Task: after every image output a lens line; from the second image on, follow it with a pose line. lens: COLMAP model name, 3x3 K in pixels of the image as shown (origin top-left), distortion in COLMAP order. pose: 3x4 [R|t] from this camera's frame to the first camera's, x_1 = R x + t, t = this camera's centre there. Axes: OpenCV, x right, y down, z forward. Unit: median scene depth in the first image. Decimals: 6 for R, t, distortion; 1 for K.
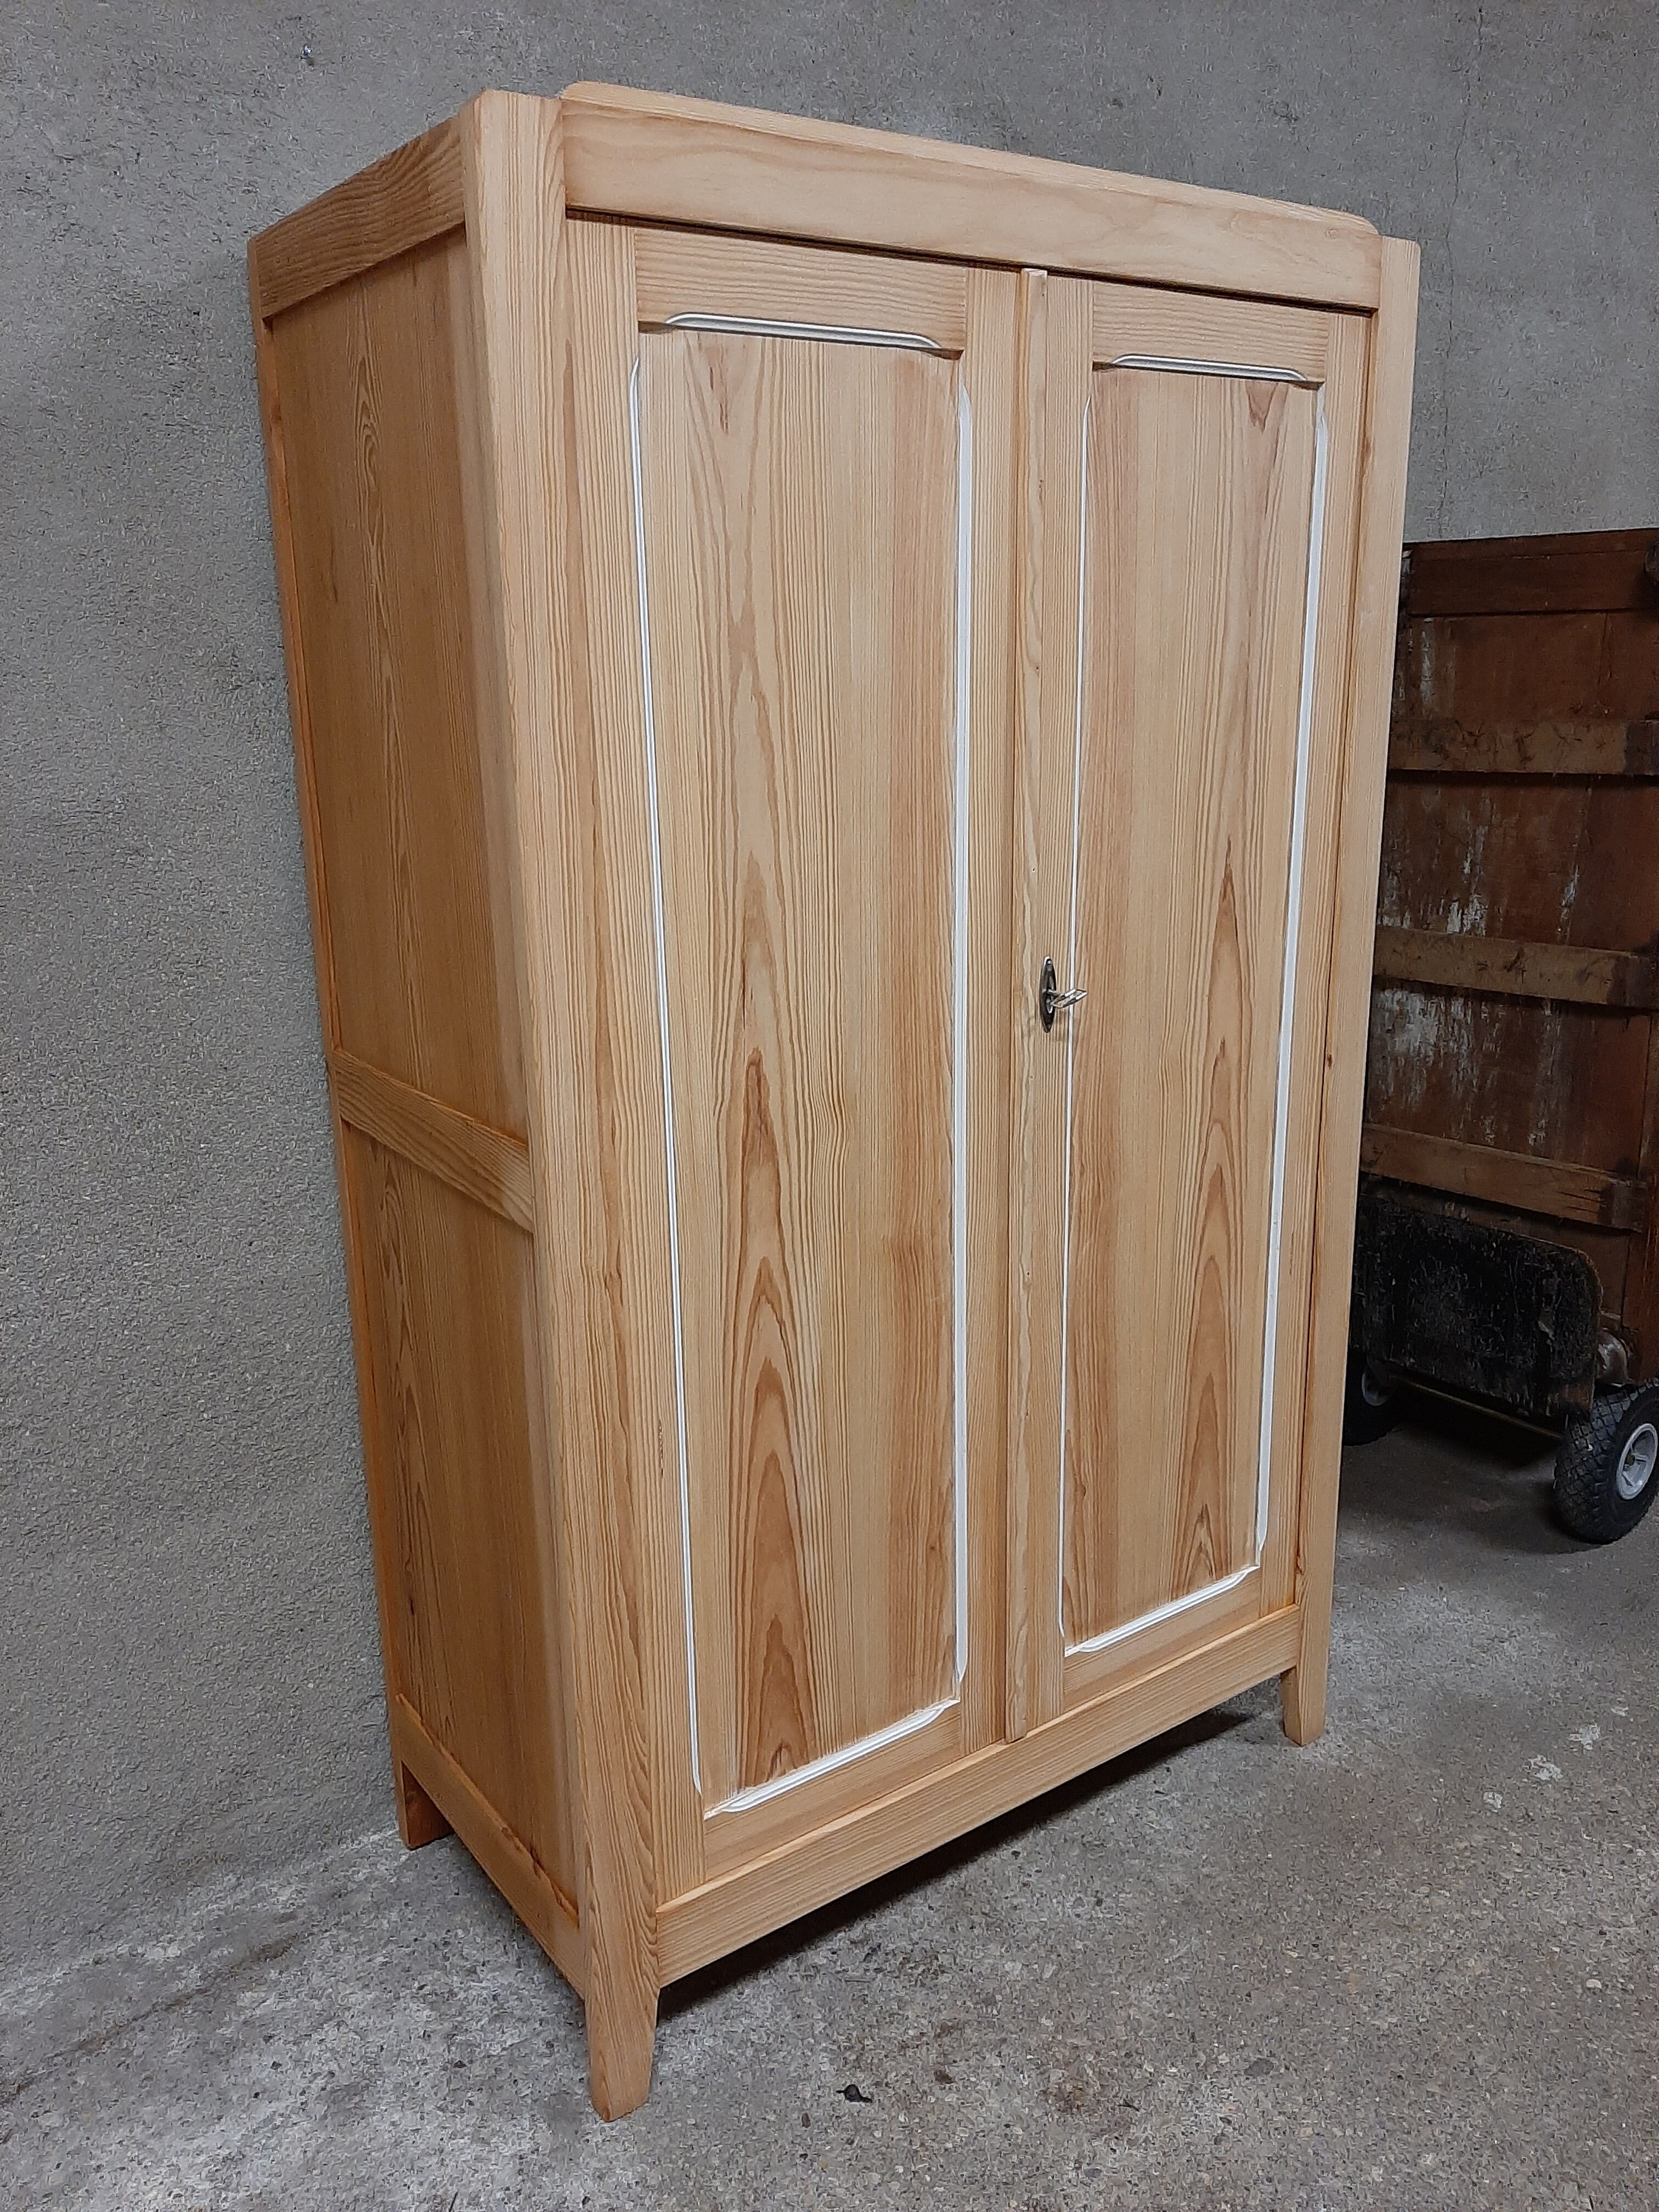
lens RADIAL K [[1724.2, 0, 818.5], [0, 1724.2, 1106.3], [0, 0, 1]] dist [0.063711, -0.136715]
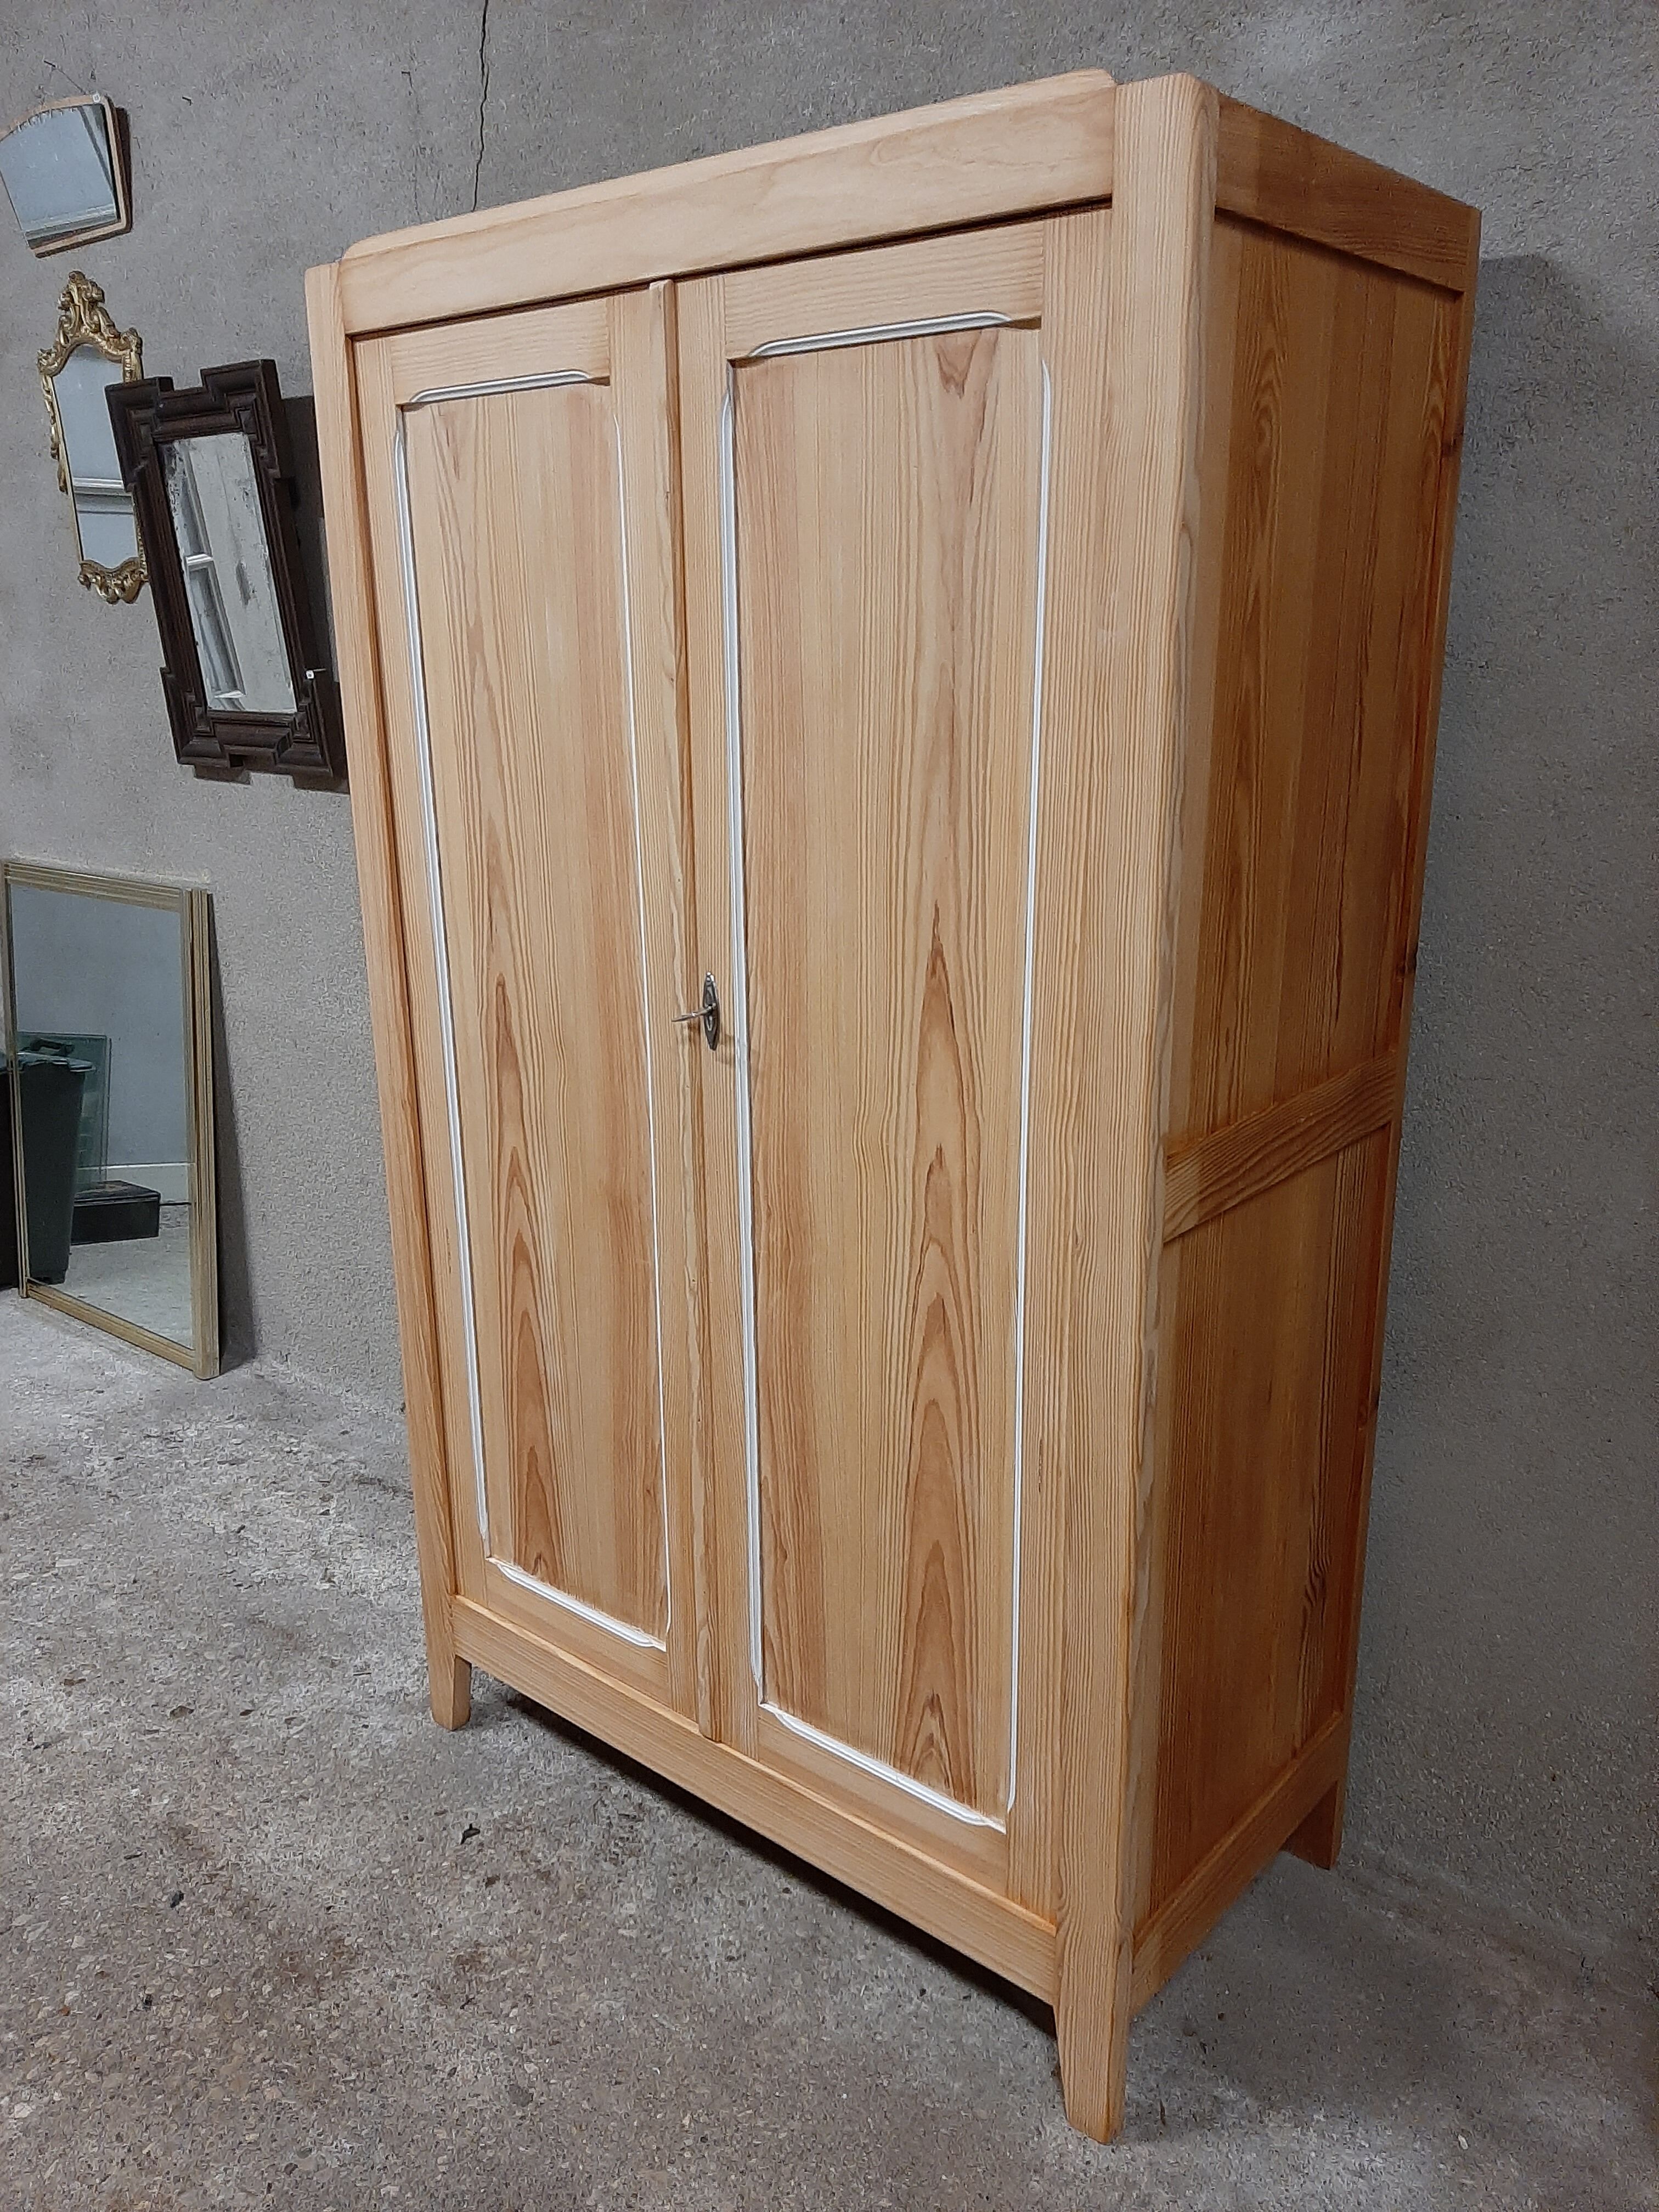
lens RADIAL K [[1724.2, 0, 825.8], [0, 1724.2, 1109.1], [0, 0, 1]] dist [0.063711, -0.136715]
pose [[0.256494, 0.282919, -0.924212, 1.054661], [-0.251574, 0.942785, 0.218786, -0.239396], [0.933231, 0.176390, 0.312994, 0.748698]]
